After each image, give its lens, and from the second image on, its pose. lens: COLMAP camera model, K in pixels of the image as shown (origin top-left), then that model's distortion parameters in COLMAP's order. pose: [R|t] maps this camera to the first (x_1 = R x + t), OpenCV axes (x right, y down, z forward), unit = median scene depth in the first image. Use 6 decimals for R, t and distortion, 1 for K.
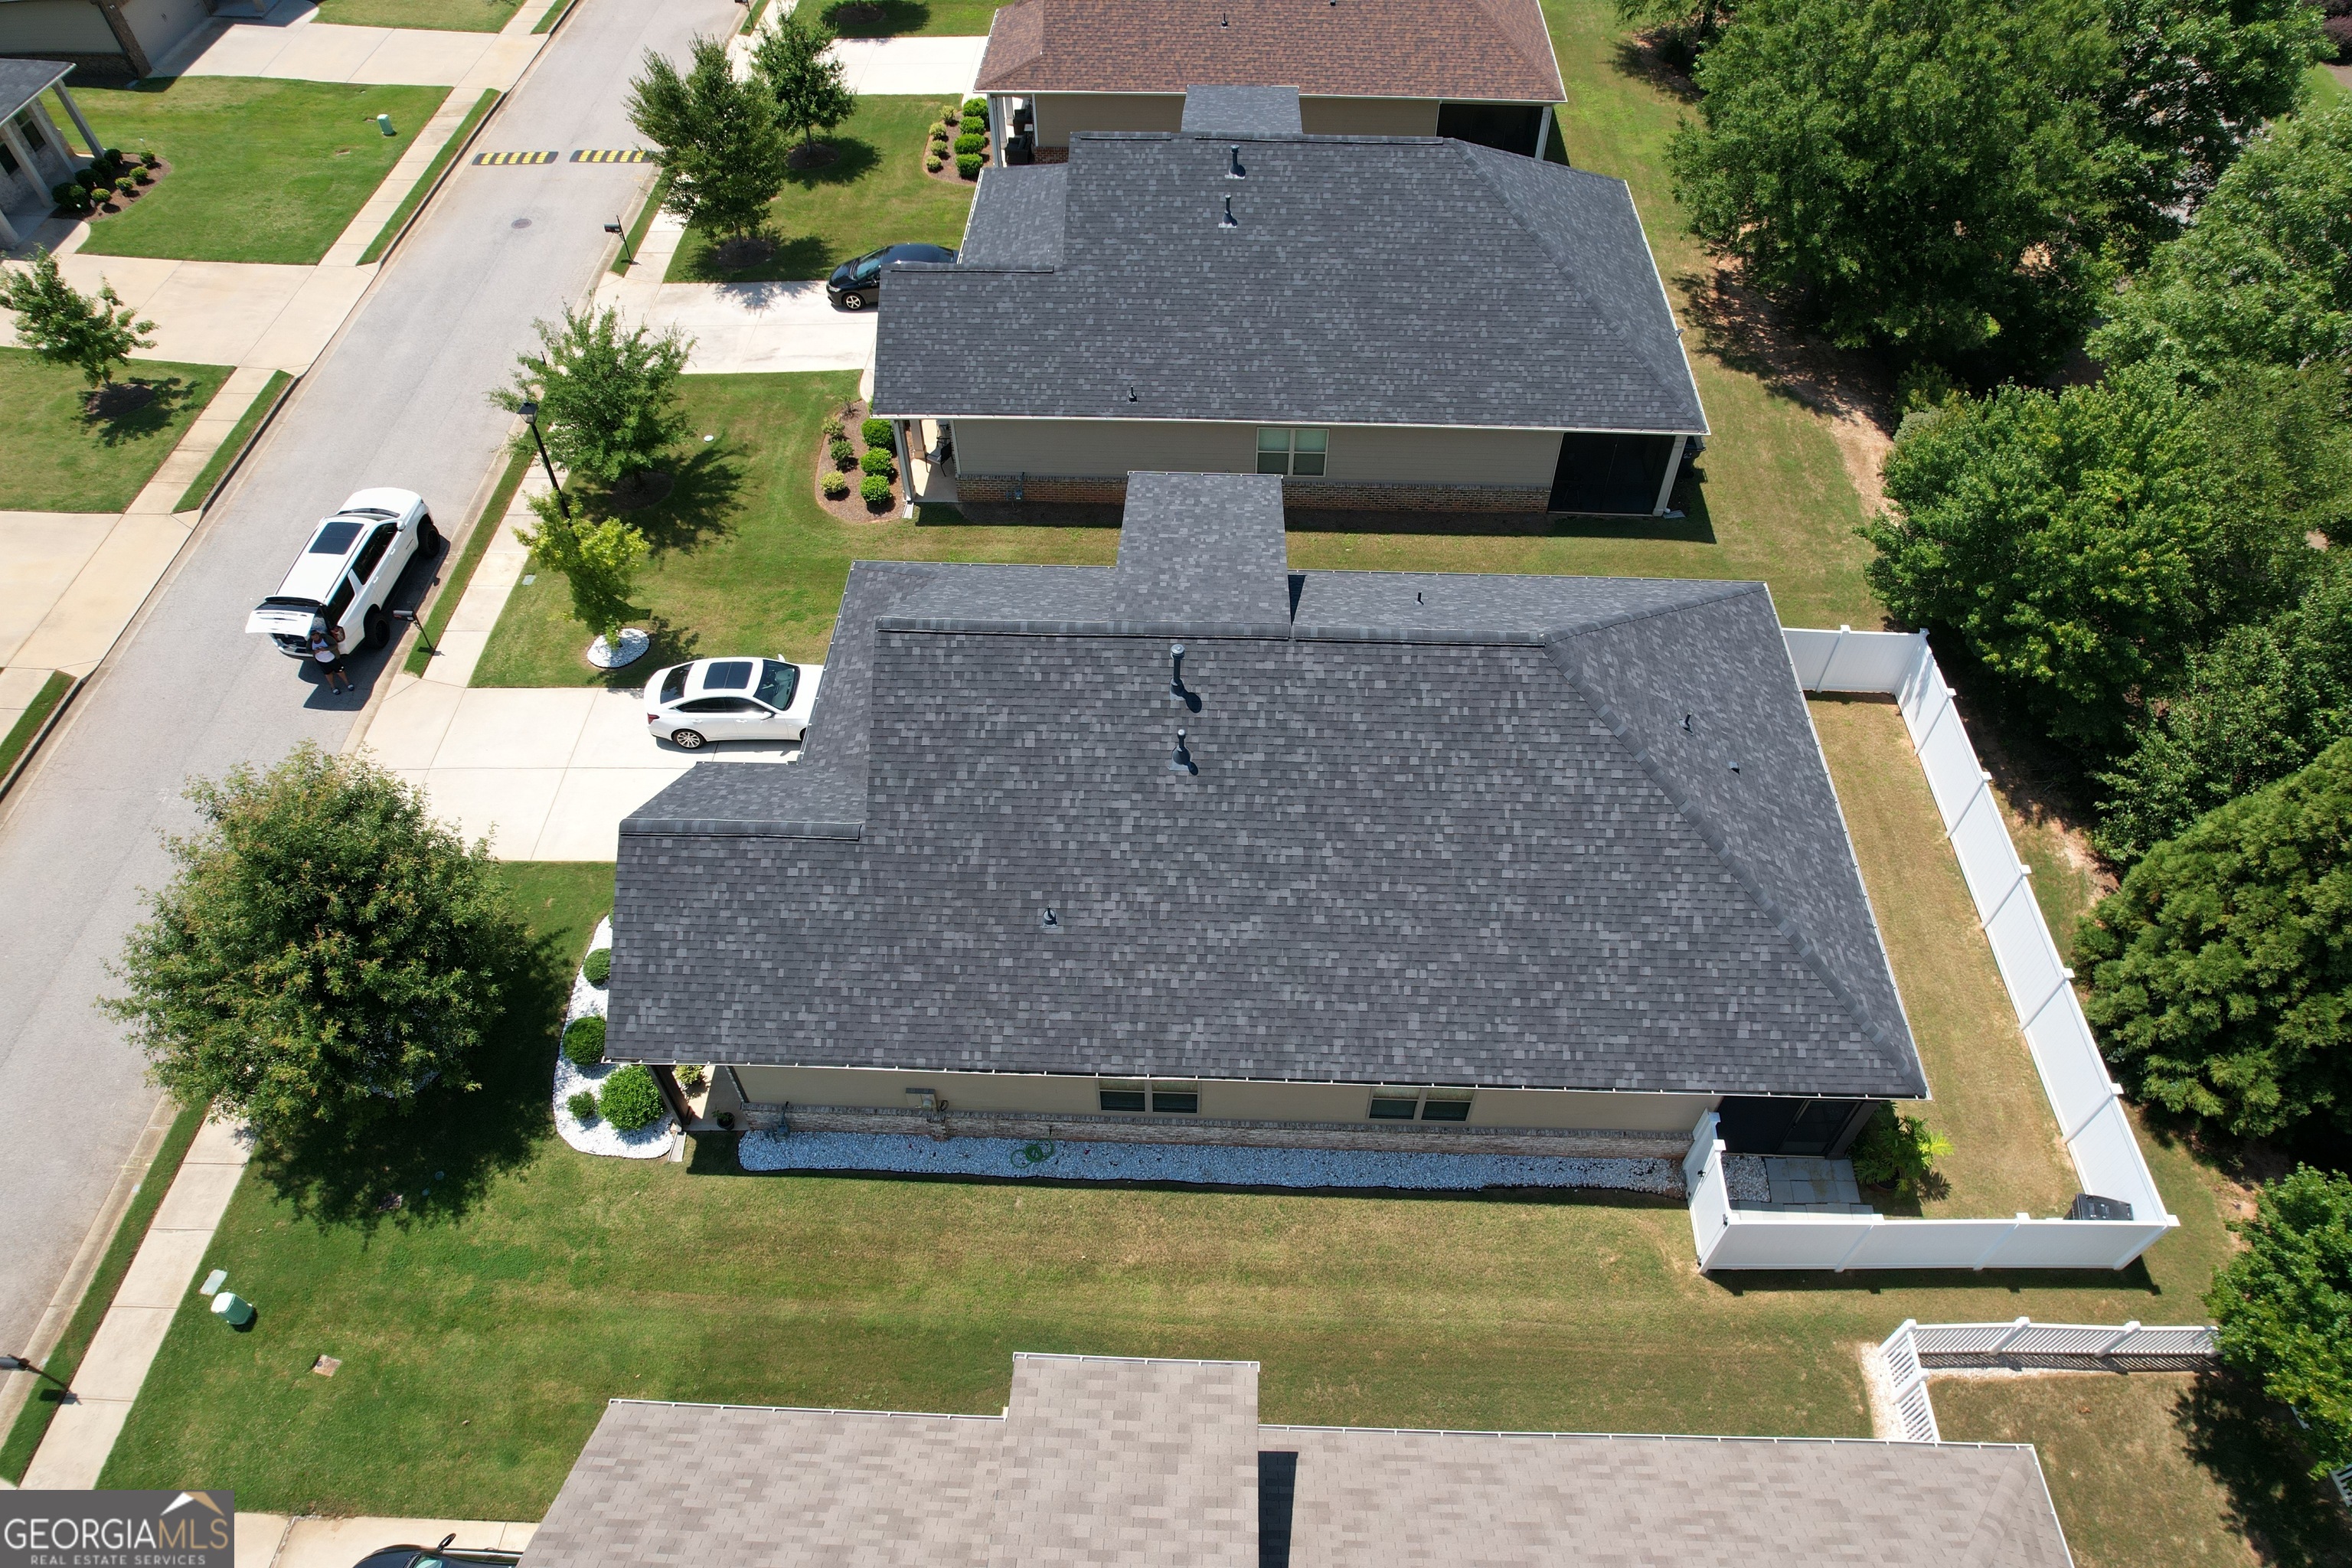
lens RADIAL K [[1498.2, 0, 1173.7], [0, 1498.2, 796.7], [0, 0, 1]] dist [-0.075591, 0.067850]
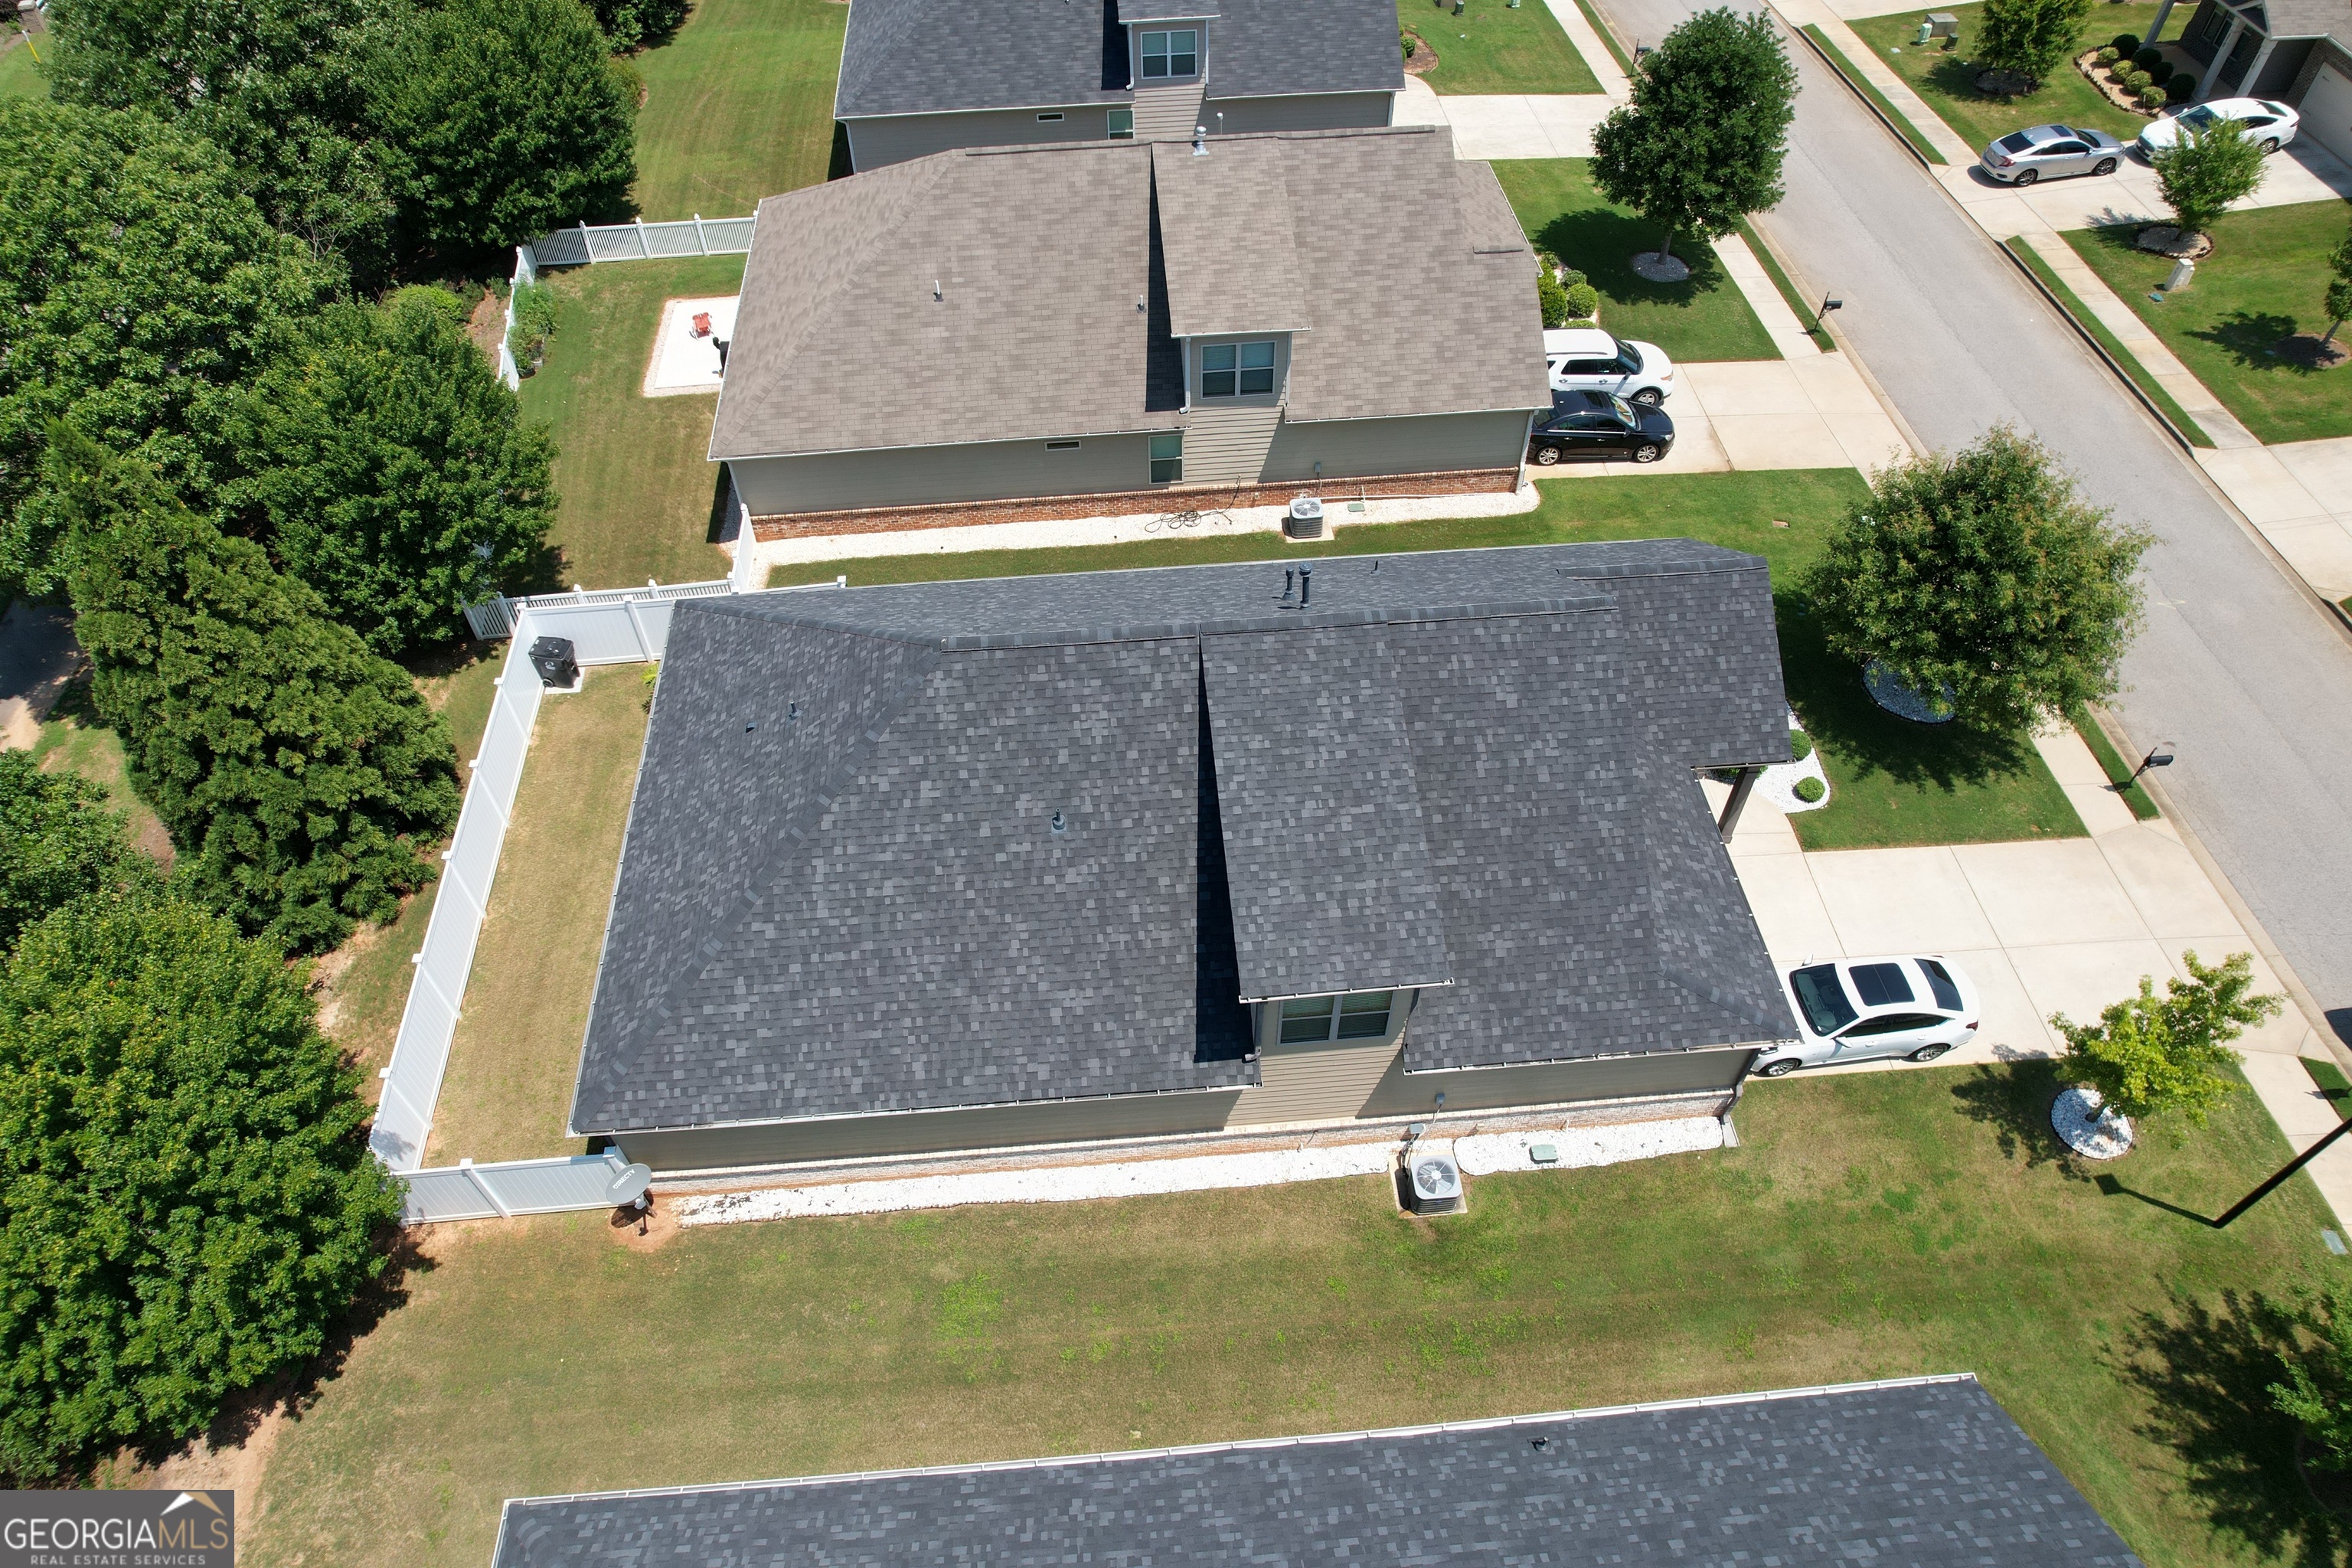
lens RADIAL K [[1498.2, 0, 1173.7], [0, 1498.2, 796.7], [0, 0, 1]] dist [-0.075591, 0.067850]
pose [[-0.992703, 0.102103, -0.064152, 0.135029], [-0.079522, -0.154404, 0.984802, -0.866179], [0.090646, 0.982718, 0.161397, 0.755801]]
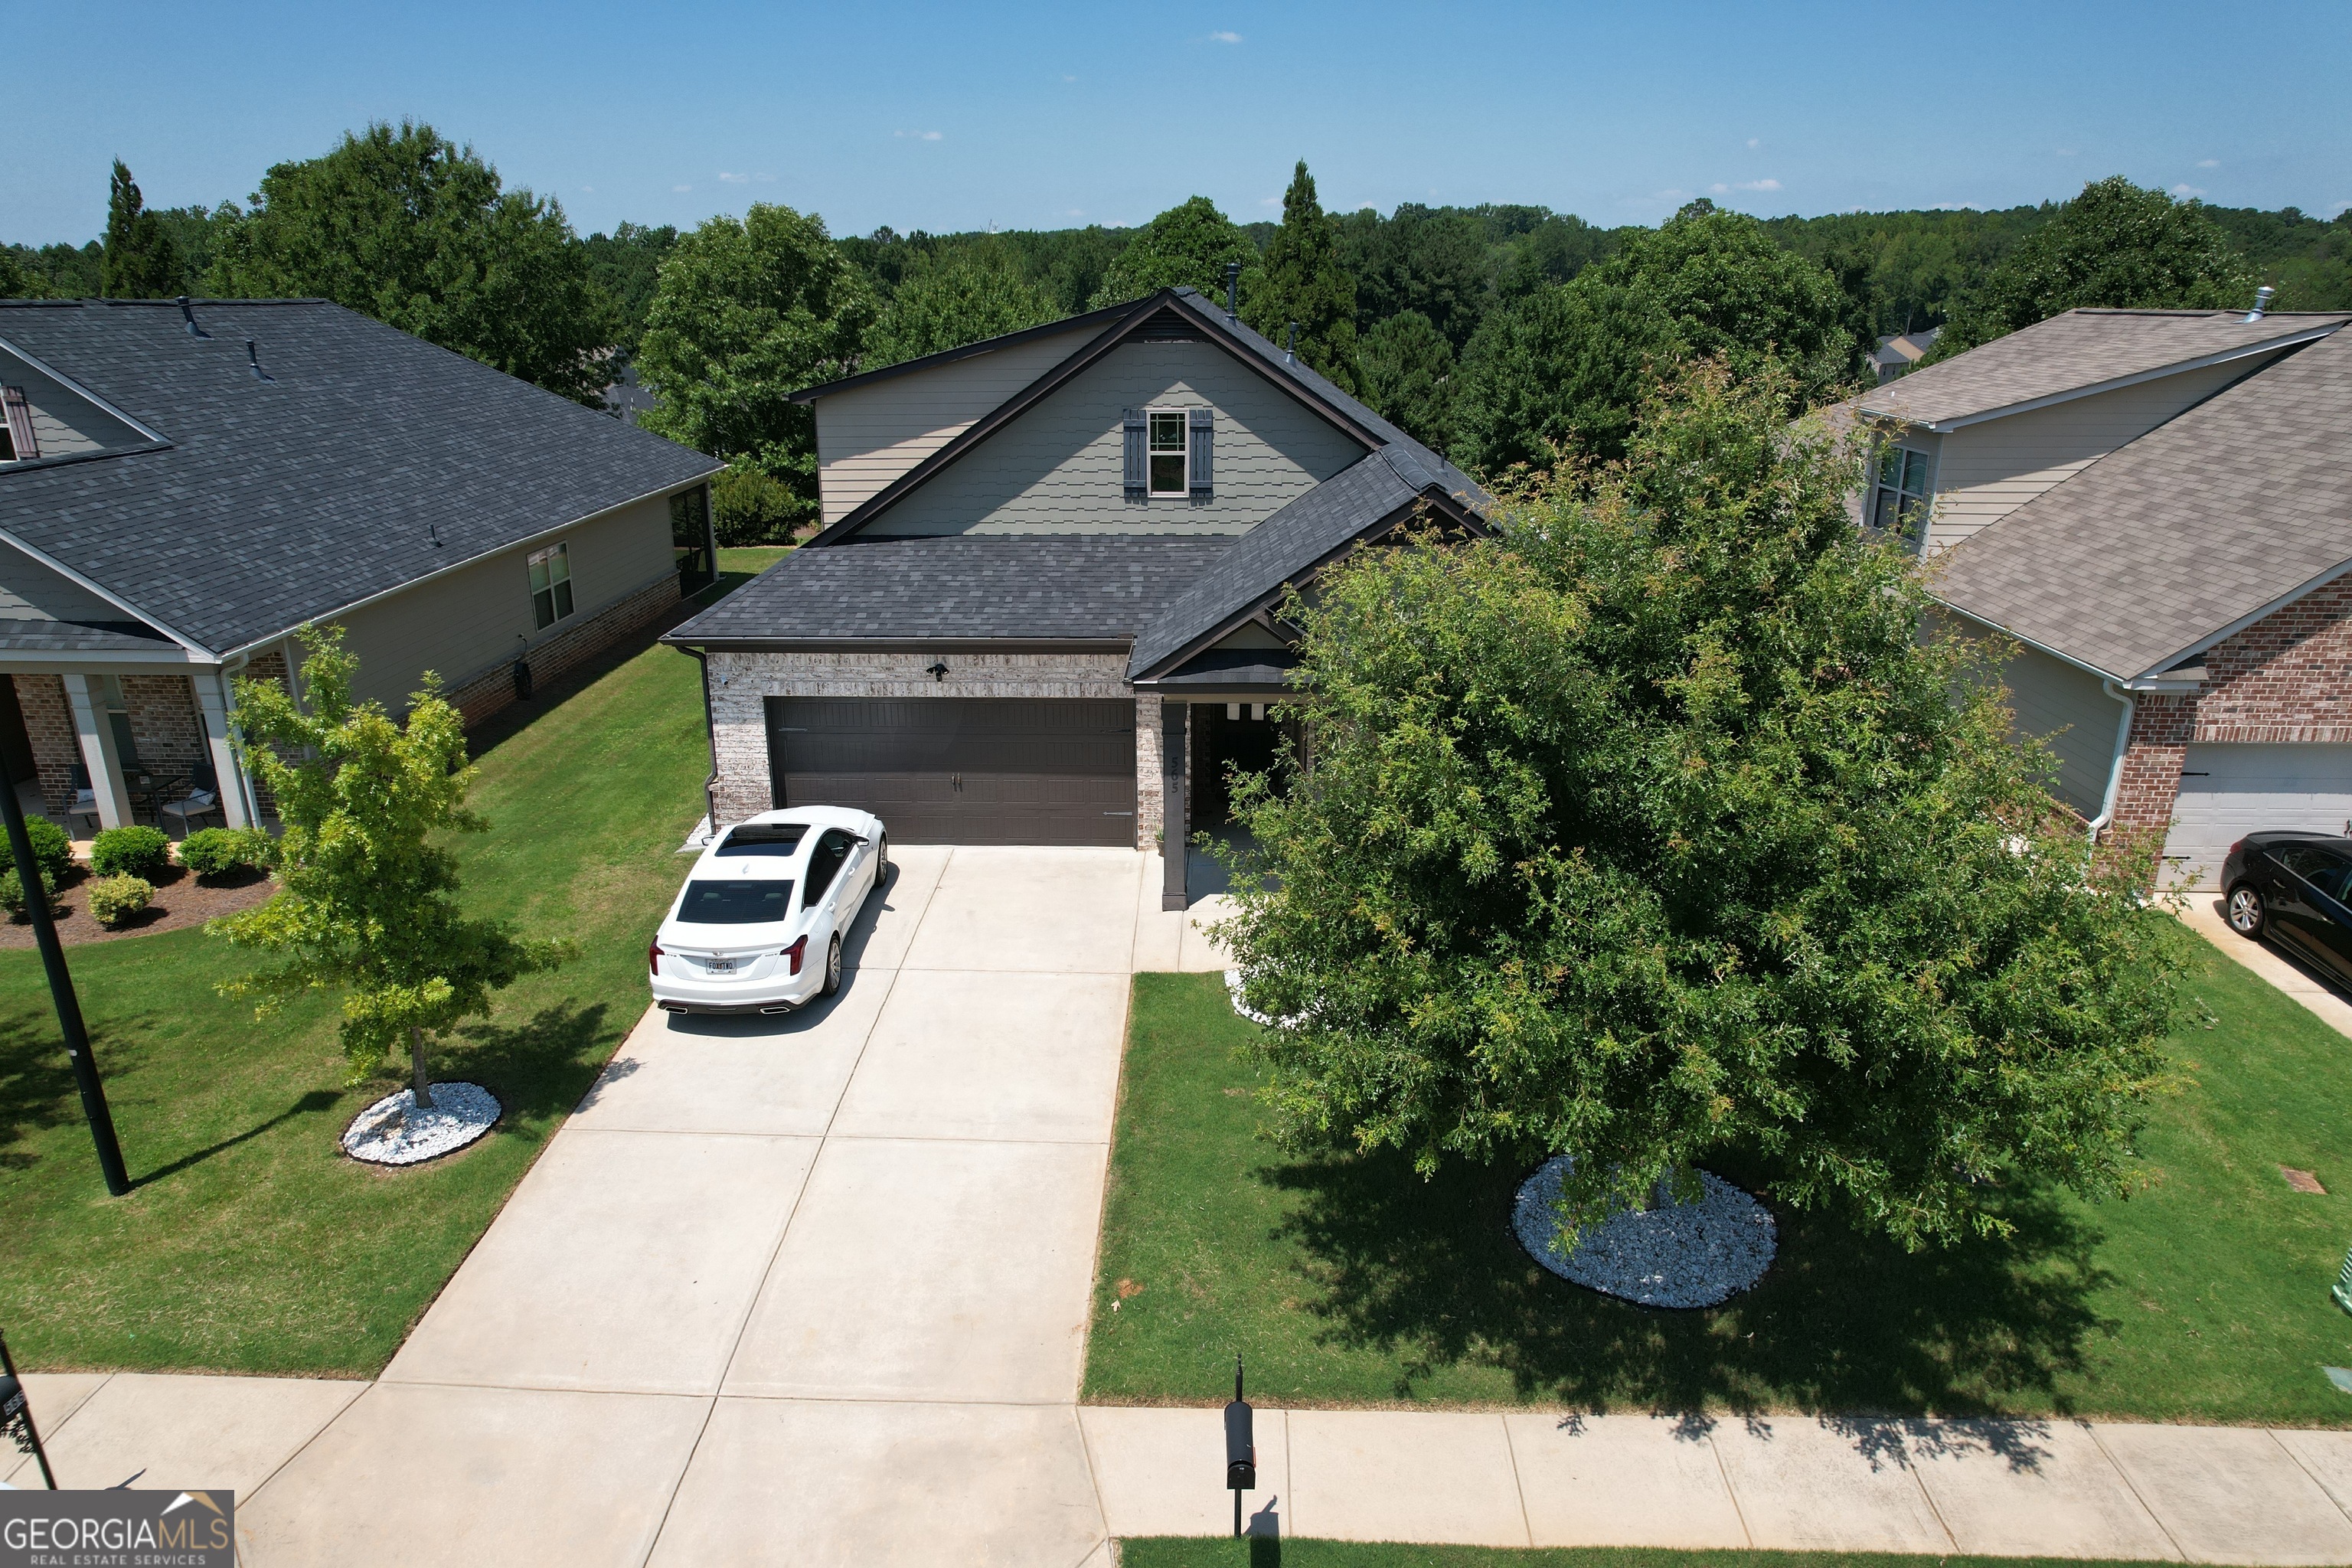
lens RADIAL K [[1502.2, 0, 1173.7], [0, 1502.2, 789.3], [0, 0, 1]] dist [-0.080115, 0.074207]
pose [[-0.005791, -0.314683, 0.949179, -0.803861], [0.765052, 0.609844, 0.206850, -0.092848], [-0.643943, 0.727369, 0.237217, 0.803590]]
